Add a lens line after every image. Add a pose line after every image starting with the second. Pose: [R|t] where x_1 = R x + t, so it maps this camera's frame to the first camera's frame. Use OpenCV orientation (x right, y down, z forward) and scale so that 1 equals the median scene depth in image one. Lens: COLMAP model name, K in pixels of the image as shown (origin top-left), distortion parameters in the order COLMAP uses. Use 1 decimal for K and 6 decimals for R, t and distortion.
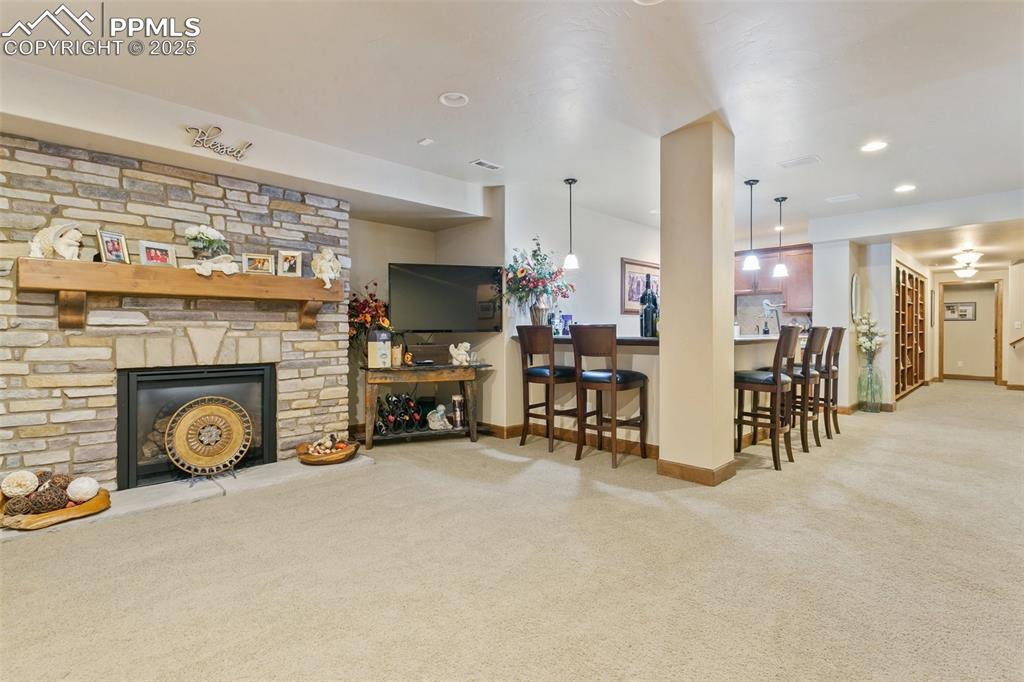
lens RADIAL K [[486.5, 0, 505.7], [0, 486.5, 332.3], [0, 0, 1]] dist [-0.000116, 0.000317]
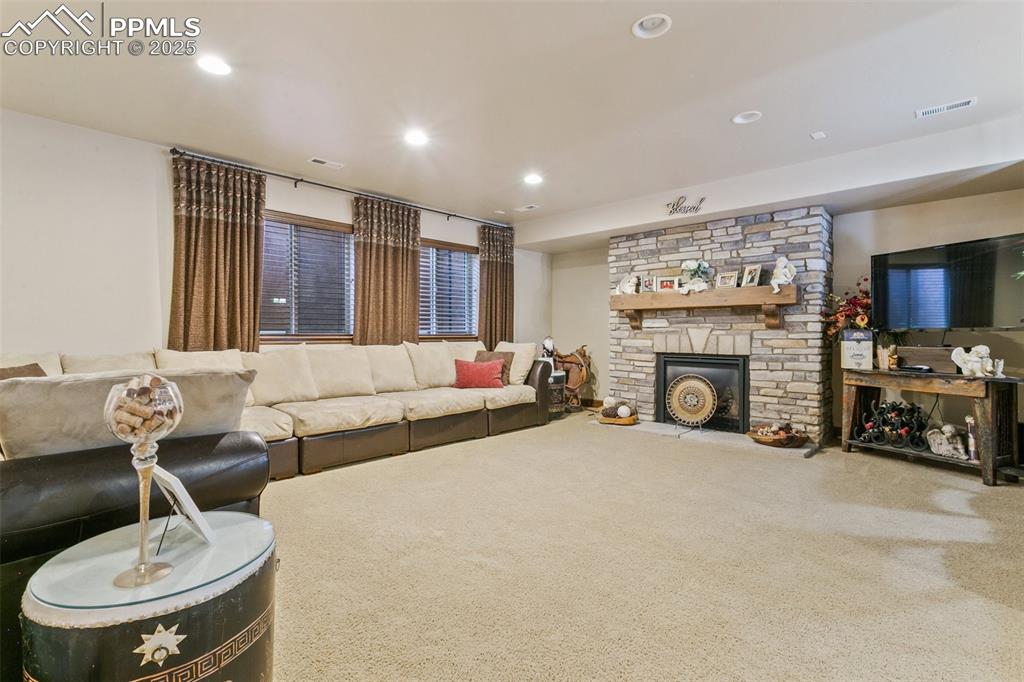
lens RADIAL K [[486.5, 0, 505.7], [0, 486.5, 332.3], [0, 0, 1]] dist [-0.000116, 0.000317]
pose [[0.031690, 0.001586, -0.999496, 0.803256], [-0.000570, 0.999999, 0.001569, 0.000804], [0.999498, 0.000520, 0.031691, 0.350284]]
